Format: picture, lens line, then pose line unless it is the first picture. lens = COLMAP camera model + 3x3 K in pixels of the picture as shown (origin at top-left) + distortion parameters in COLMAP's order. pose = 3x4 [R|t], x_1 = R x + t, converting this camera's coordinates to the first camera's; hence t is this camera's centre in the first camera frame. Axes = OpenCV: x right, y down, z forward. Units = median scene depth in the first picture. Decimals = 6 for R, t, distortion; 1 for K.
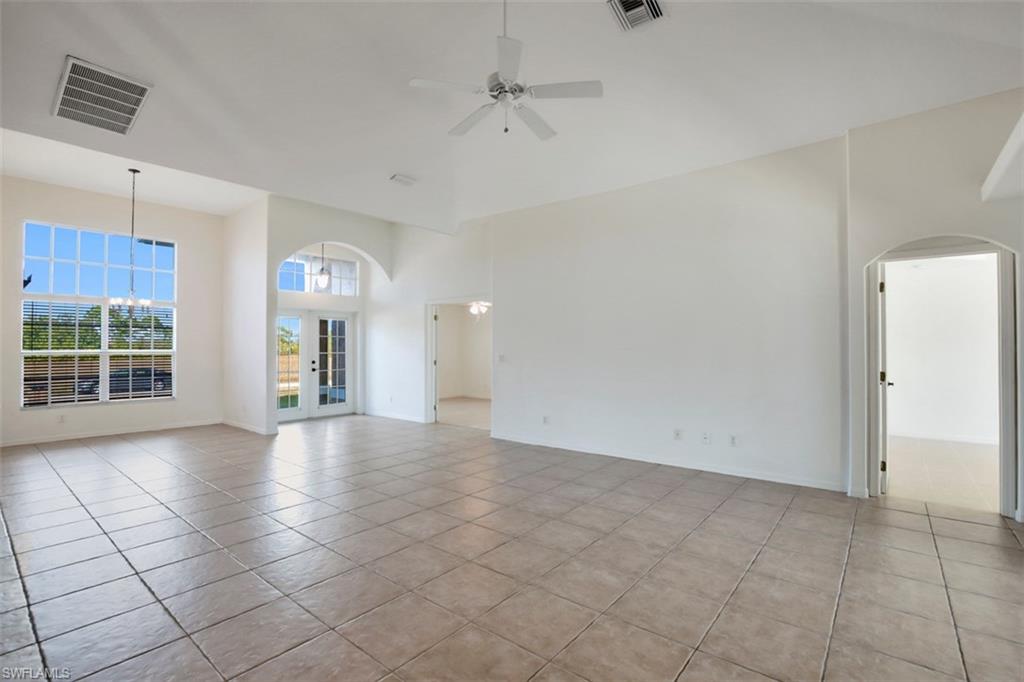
lens RADIAL K [[468.2, 0, 512.8], [0, 468.2, 343.0], [0, 0, 1]] dist [-0.038584, 0.009578]
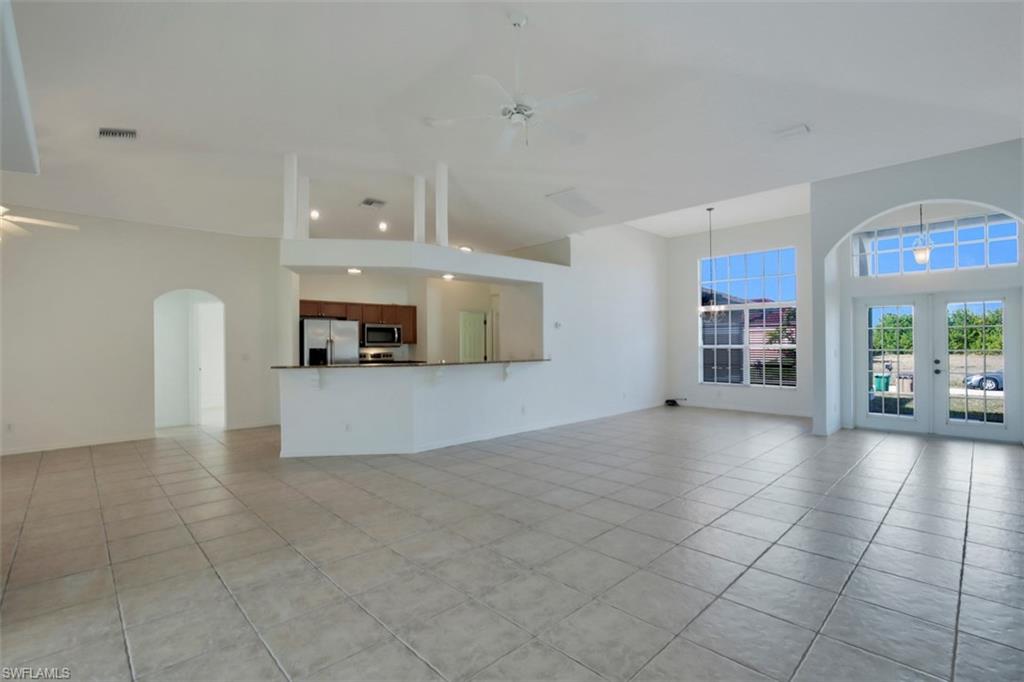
lens RADIAL K [[468.2, 0, 512.8], [0, 468.2, 343.0], [0, 0, 1]] dist [-0.038584, 0.009578]
pose [[-0.112247, 0.000444, -0.993680, 0.956735], [0.015435, 0.999880, -0.001296, 0.003052], [0.993560, -0.015483, -0.112241, 0.981957]]
